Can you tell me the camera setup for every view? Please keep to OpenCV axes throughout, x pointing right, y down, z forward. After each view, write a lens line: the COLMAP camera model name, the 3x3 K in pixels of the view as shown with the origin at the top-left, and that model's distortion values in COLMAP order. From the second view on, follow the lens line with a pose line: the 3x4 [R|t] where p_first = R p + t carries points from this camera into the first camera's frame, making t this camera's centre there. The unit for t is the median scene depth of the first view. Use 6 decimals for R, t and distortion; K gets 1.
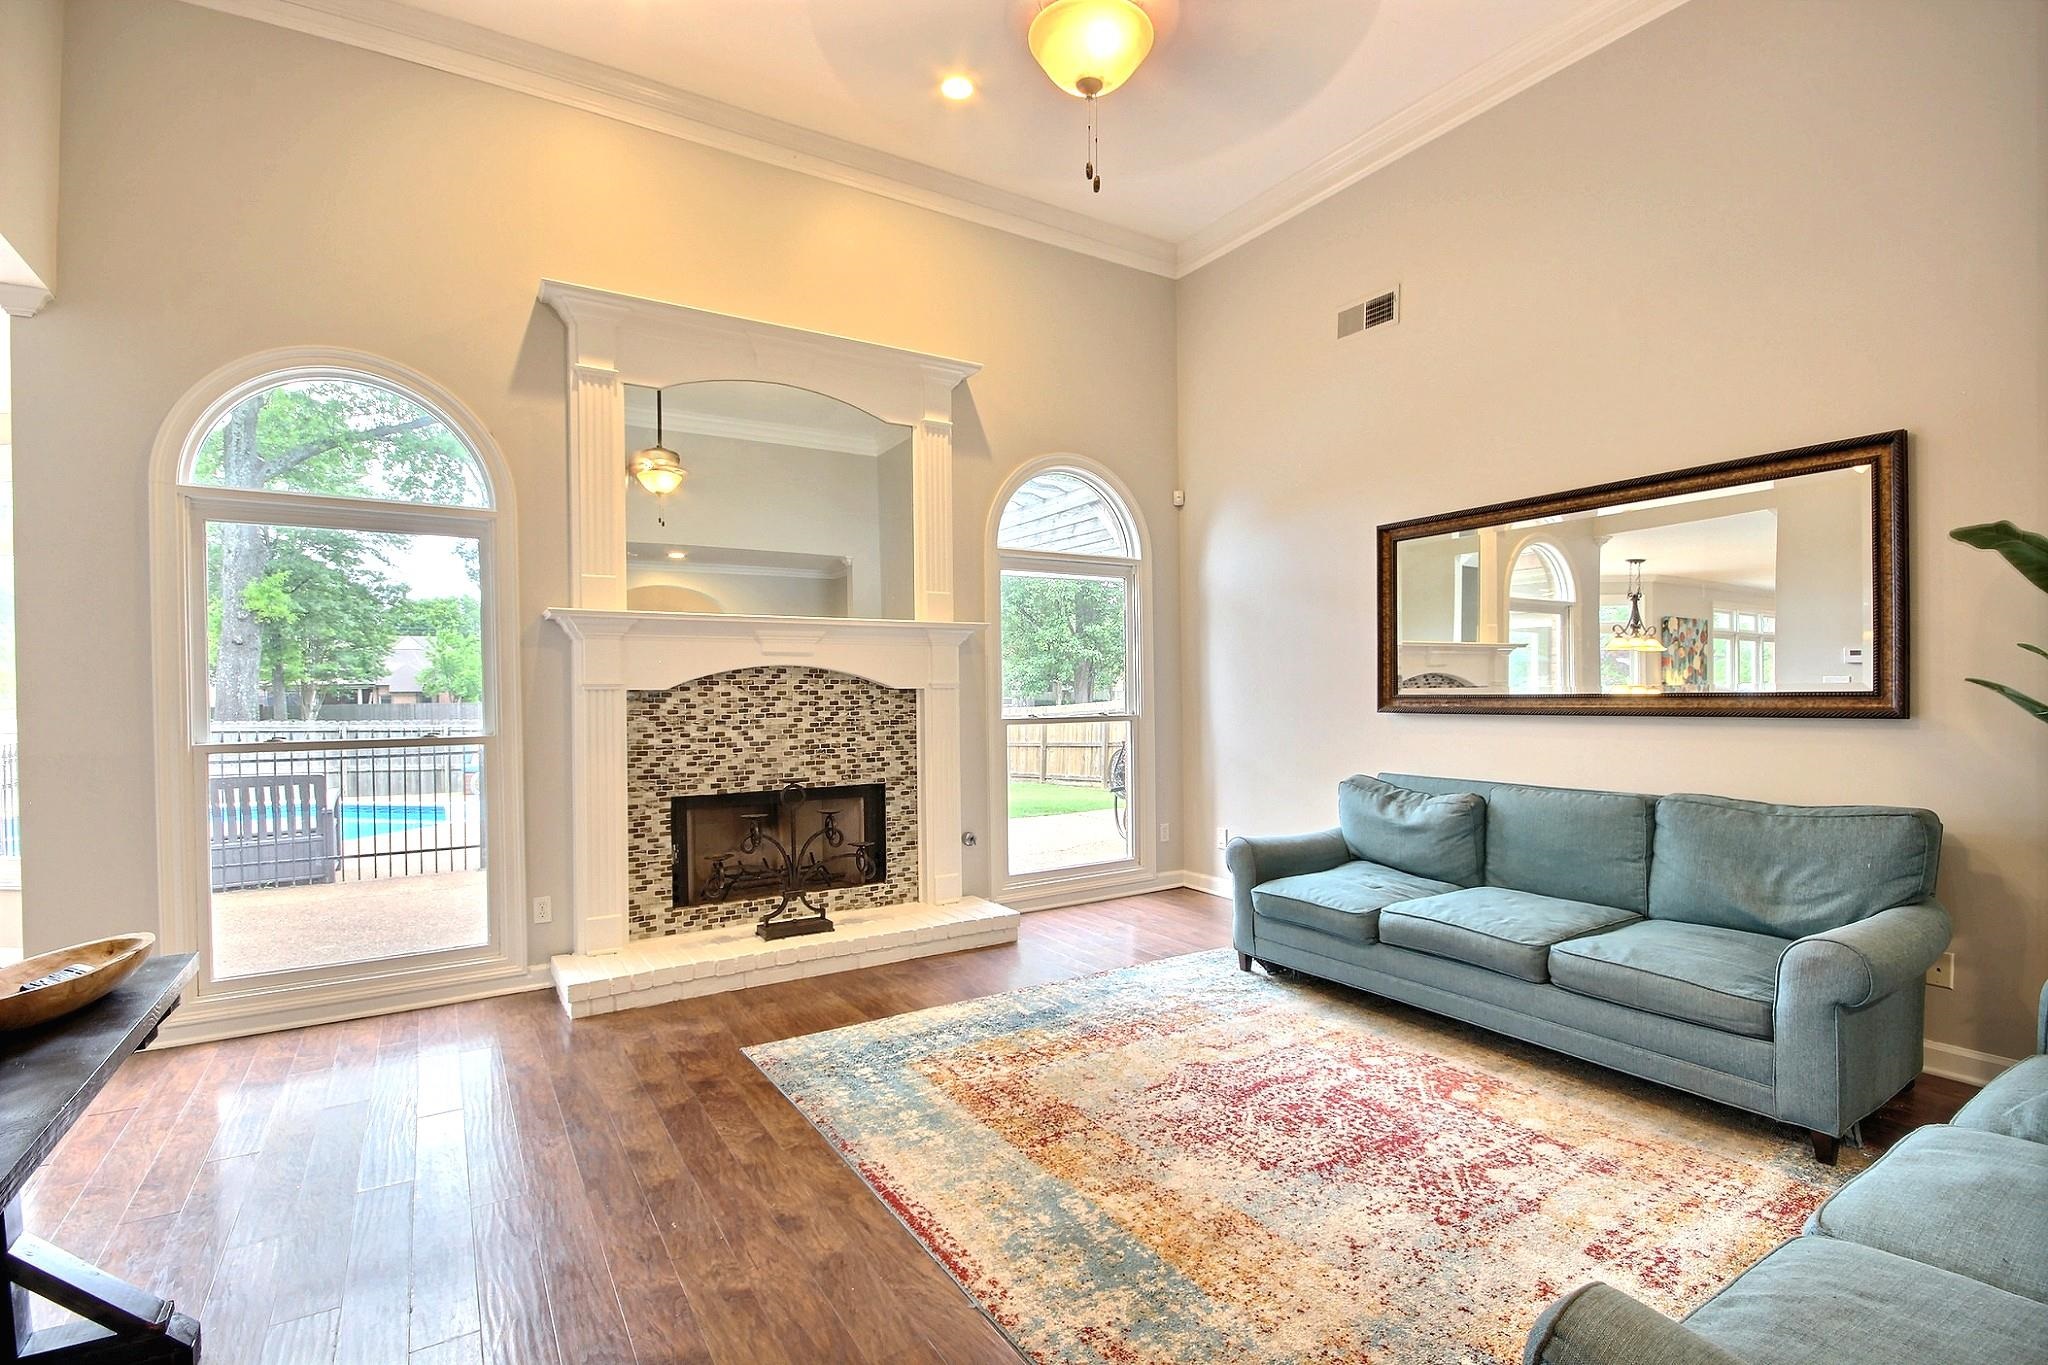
lens RADIAL K [[946.0, 0, 1024.4], [0, 946.0, 700.4], [0, 0, 1]] dist [-0.003408, 0.000187]
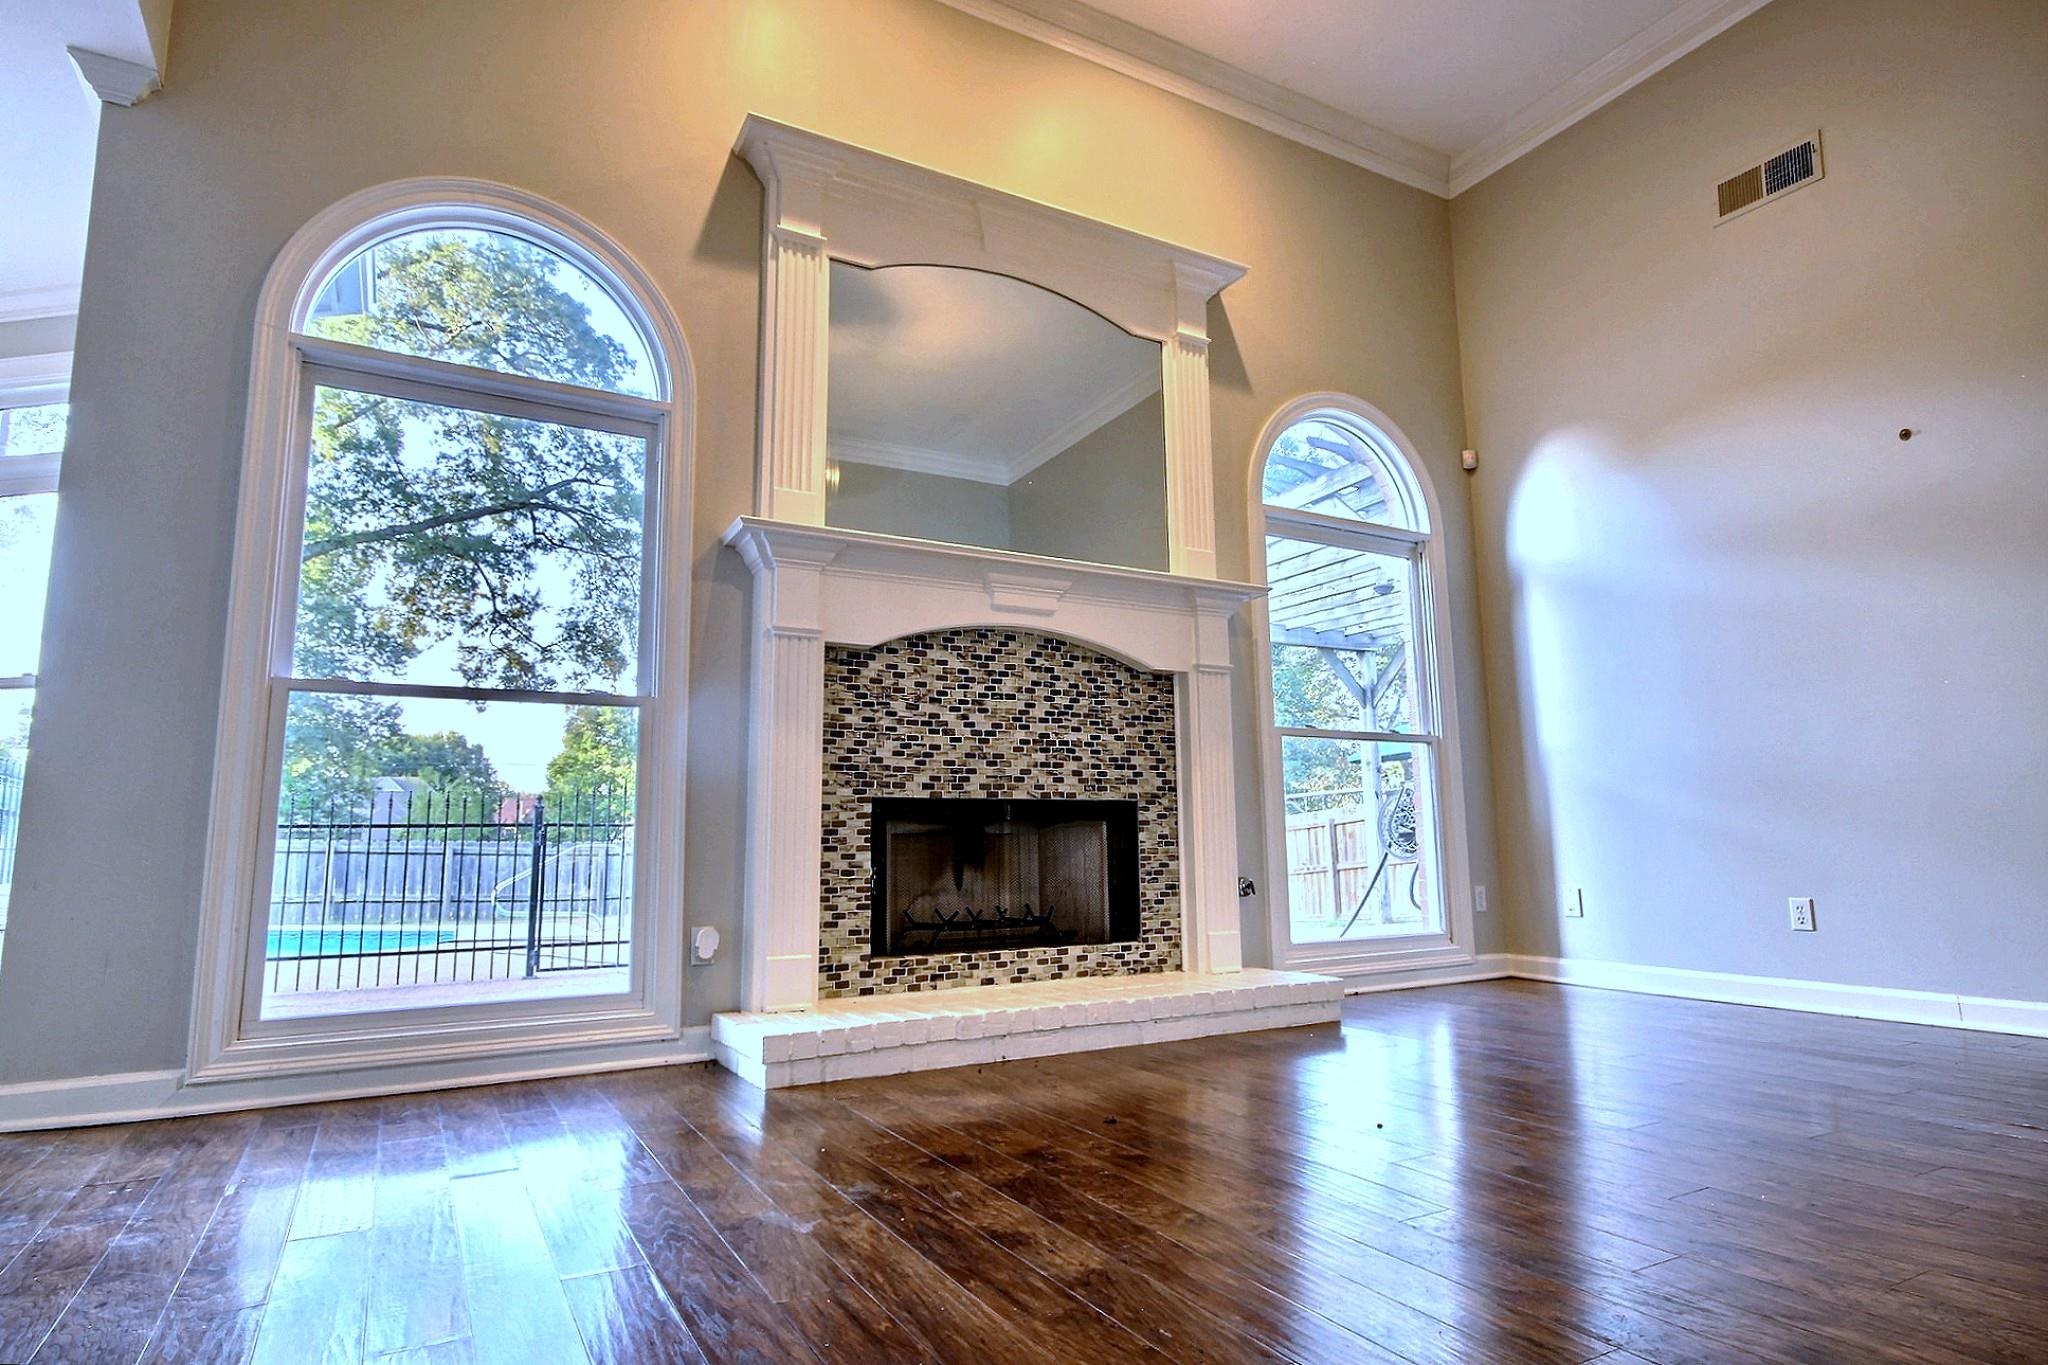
lens RADIAL K [[1108.7, 0, 1024.0], [0, 1108.7, 682.5], [0, 0, 1]] dist [-0.031270, 0.049383]
pose [[0.998597, -0.008796, -0.052215, -0.200857], [0.000526, 0.987705, -0.156328, 0.138924], [0.052948, 0.156081, 0.986324, 0.152027]]
